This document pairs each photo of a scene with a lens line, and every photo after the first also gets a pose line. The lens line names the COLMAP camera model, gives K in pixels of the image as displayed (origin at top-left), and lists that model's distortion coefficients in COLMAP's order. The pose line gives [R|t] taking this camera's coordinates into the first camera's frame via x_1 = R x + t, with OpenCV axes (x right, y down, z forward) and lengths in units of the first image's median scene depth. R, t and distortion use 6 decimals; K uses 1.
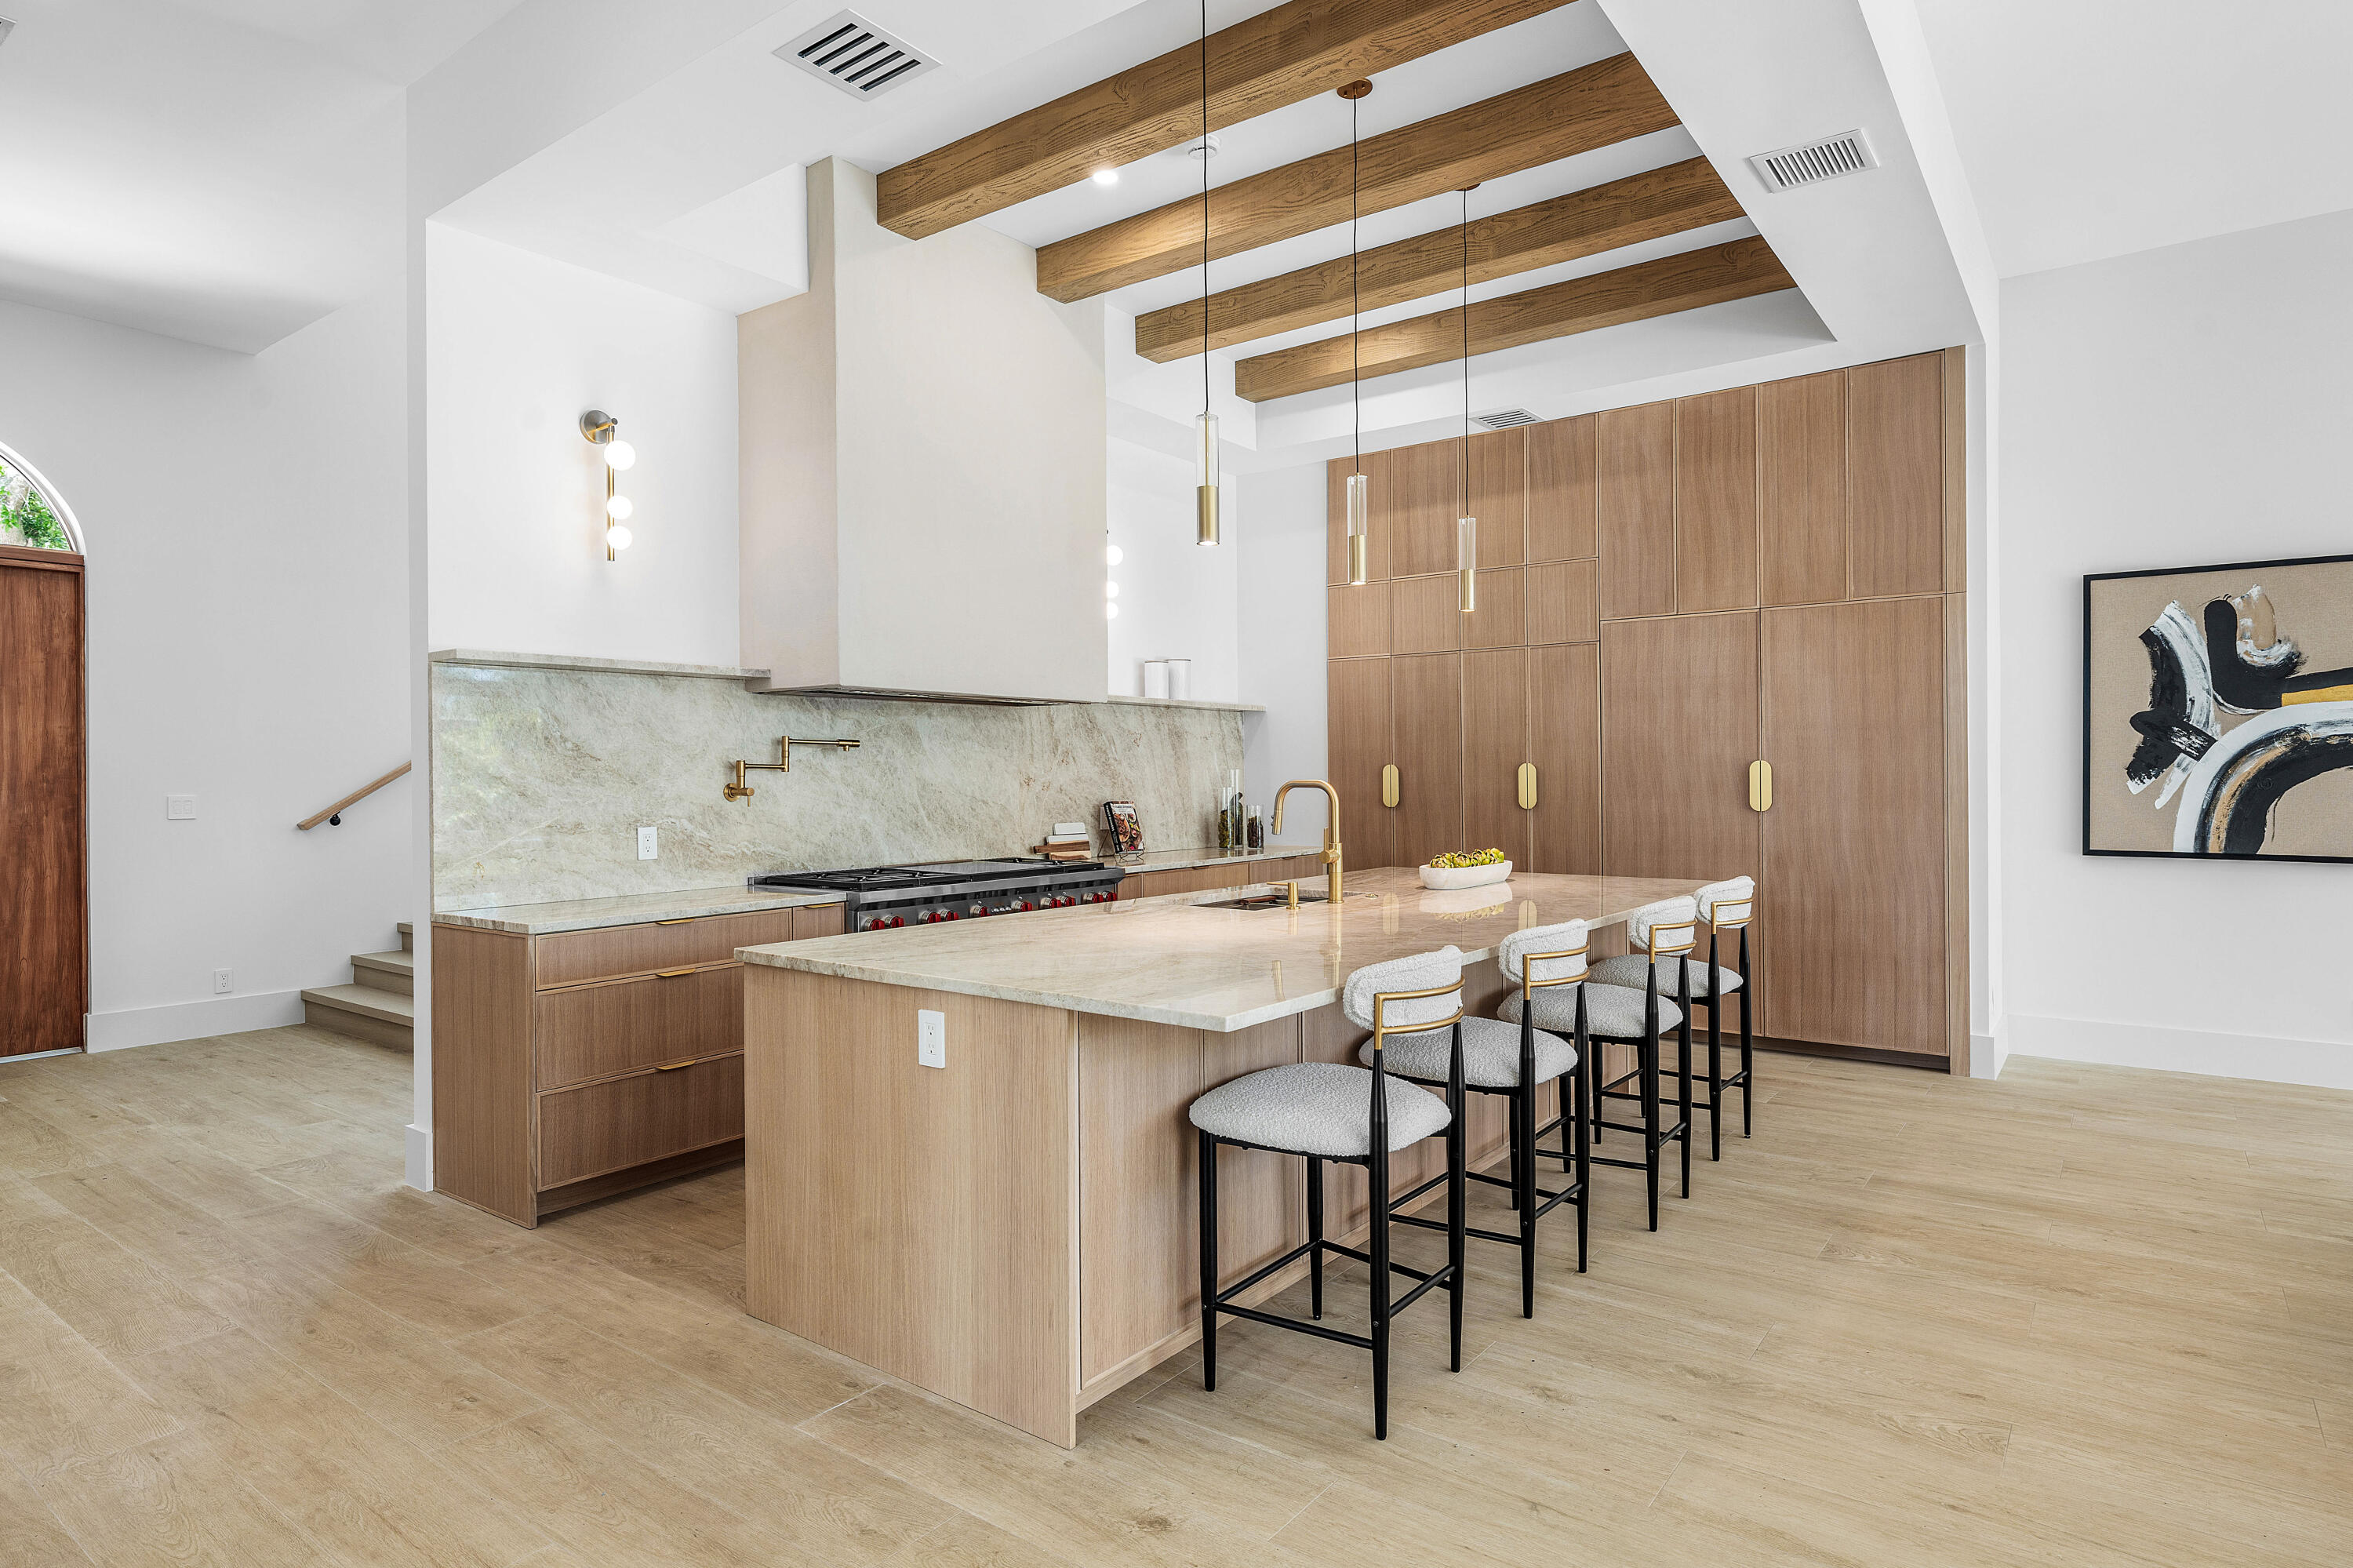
lens RADIAL K [[1291.5, 0, 1172.4], [0, 1291.5, 778.0], [0, 0, 1]] dist [-0.001840, 0.001125]
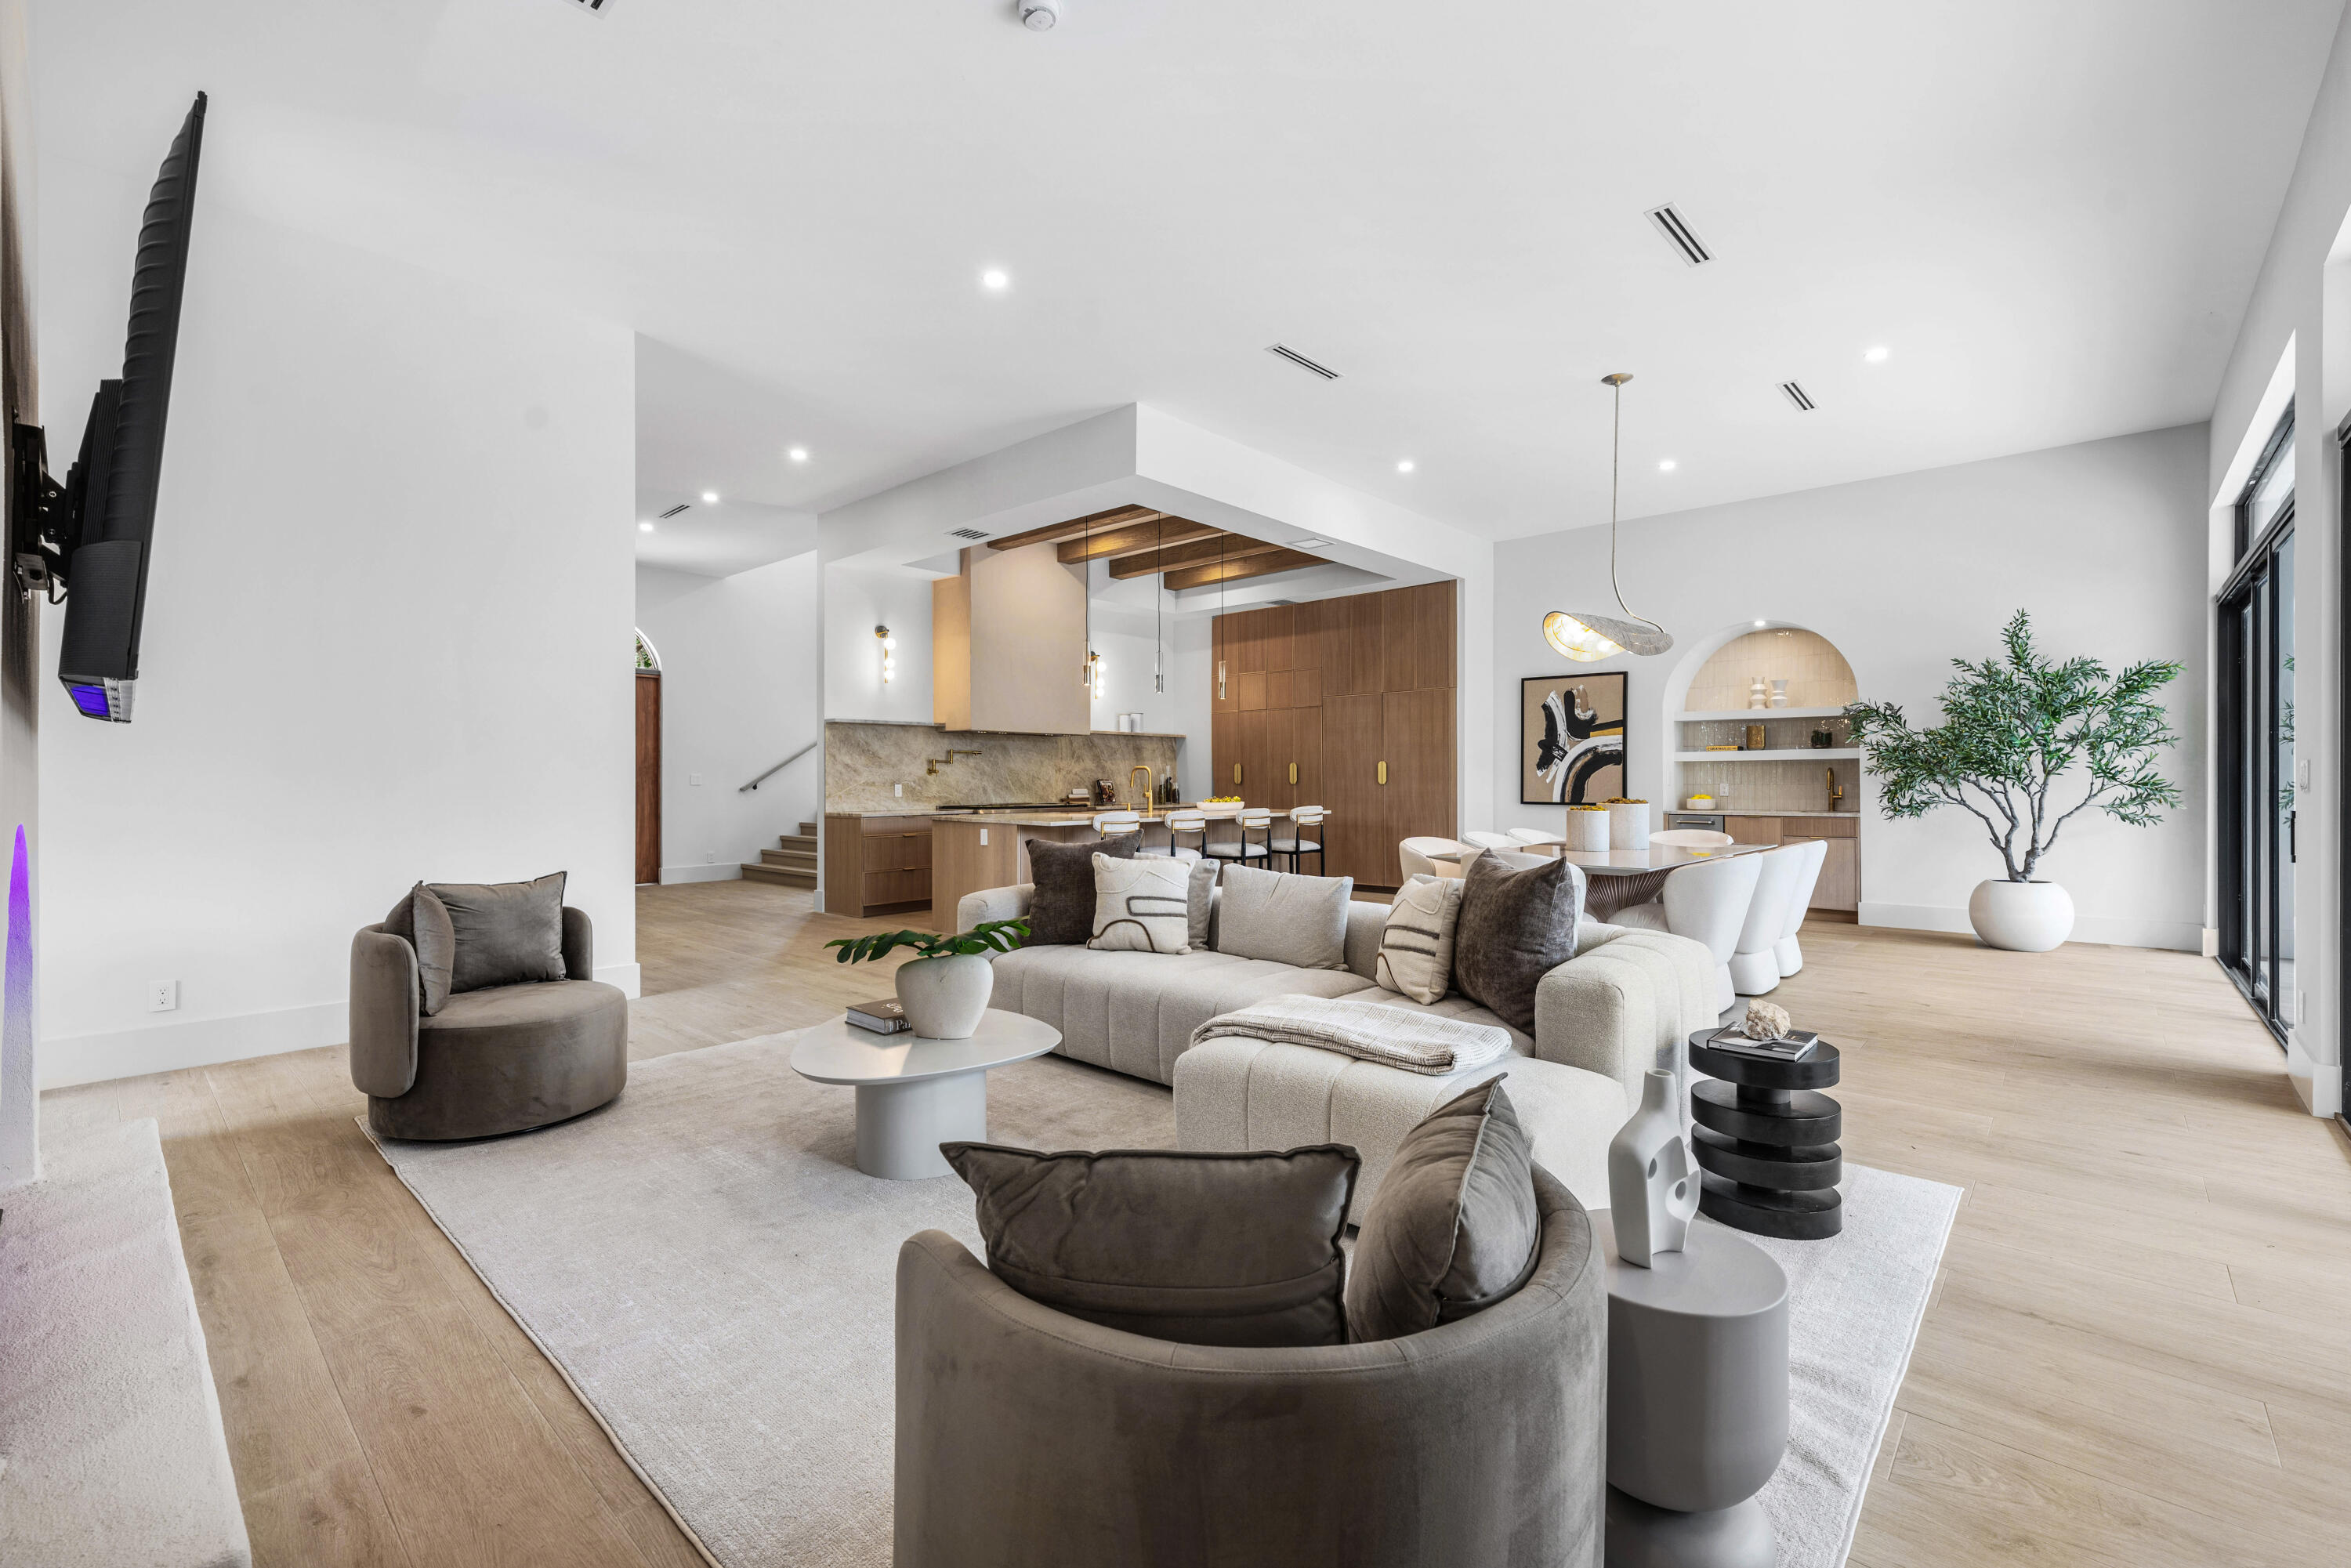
lens RADIAL K [[1007.2, 0, 1169.2], [0, 1007.2, 778.9], [0, 0, 1]] dist [0.000318, 0.000072]
pose [[0.994791, 0.005021, -0.101816, 0.290954], [-0.005242, 0.999984, -0.001899, 0.023726], [0.101805, 0.002422, 0.994801, -0.818073]]
